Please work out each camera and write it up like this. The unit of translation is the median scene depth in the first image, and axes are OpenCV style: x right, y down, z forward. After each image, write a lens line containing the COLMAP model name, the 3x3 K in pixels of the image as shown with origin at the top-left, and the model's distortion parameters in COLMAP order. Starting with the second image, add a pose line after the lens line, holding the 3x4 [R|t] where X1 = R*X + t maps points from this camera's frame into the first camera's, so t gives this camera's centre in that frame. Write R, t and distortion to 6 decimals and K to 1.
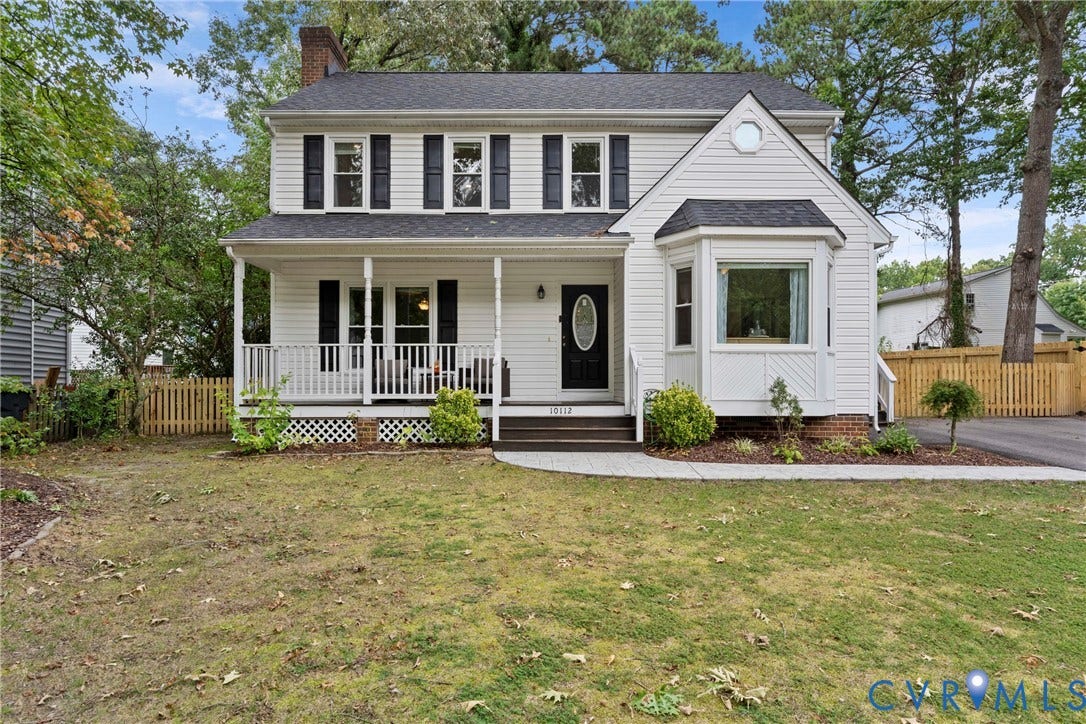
lens RADIAL K [[528.6, 0, 547.8], [0, 528.6, 368.7], [0, 0, 1]] dist [-0.000093, 0.000244]
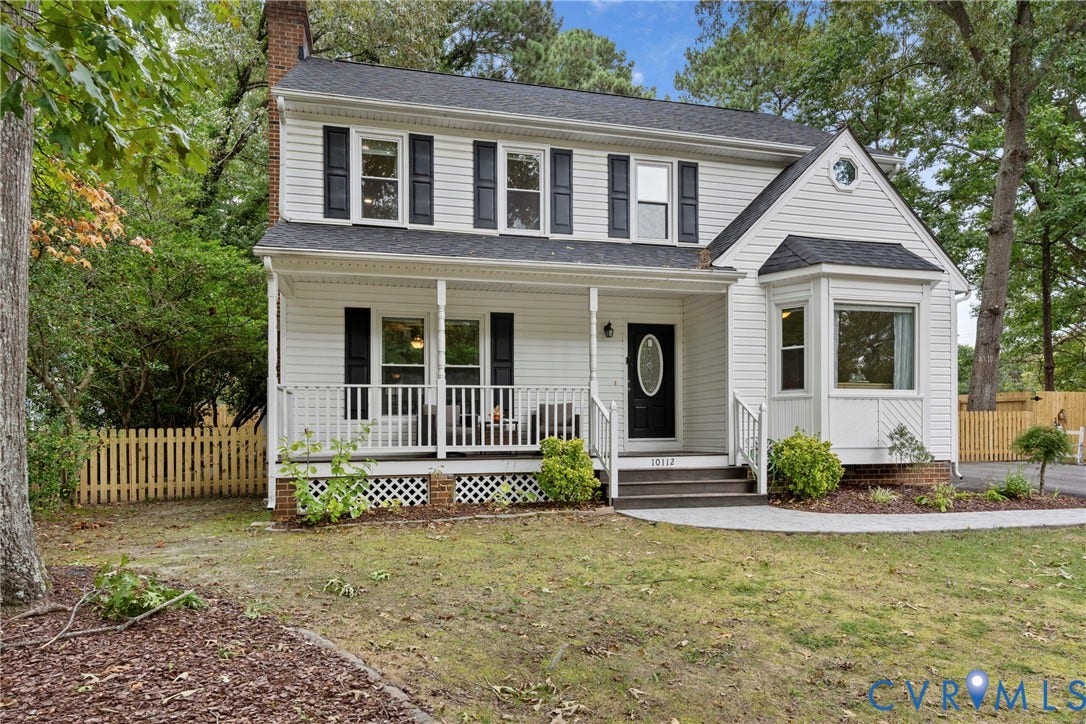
lens RADIAL K [[560.8, 0, 542.8], [0, 560.8, 421.3], [0, 0, 1]] dist [0.003595, 0.000281]
pose [[0.978457, -0.002213, 0.206441, -0.358595], [0.001526, 0.999993, 0.003490, 0.006414], [-0.206447, -0.003099, 0.978453, 0.108038]]
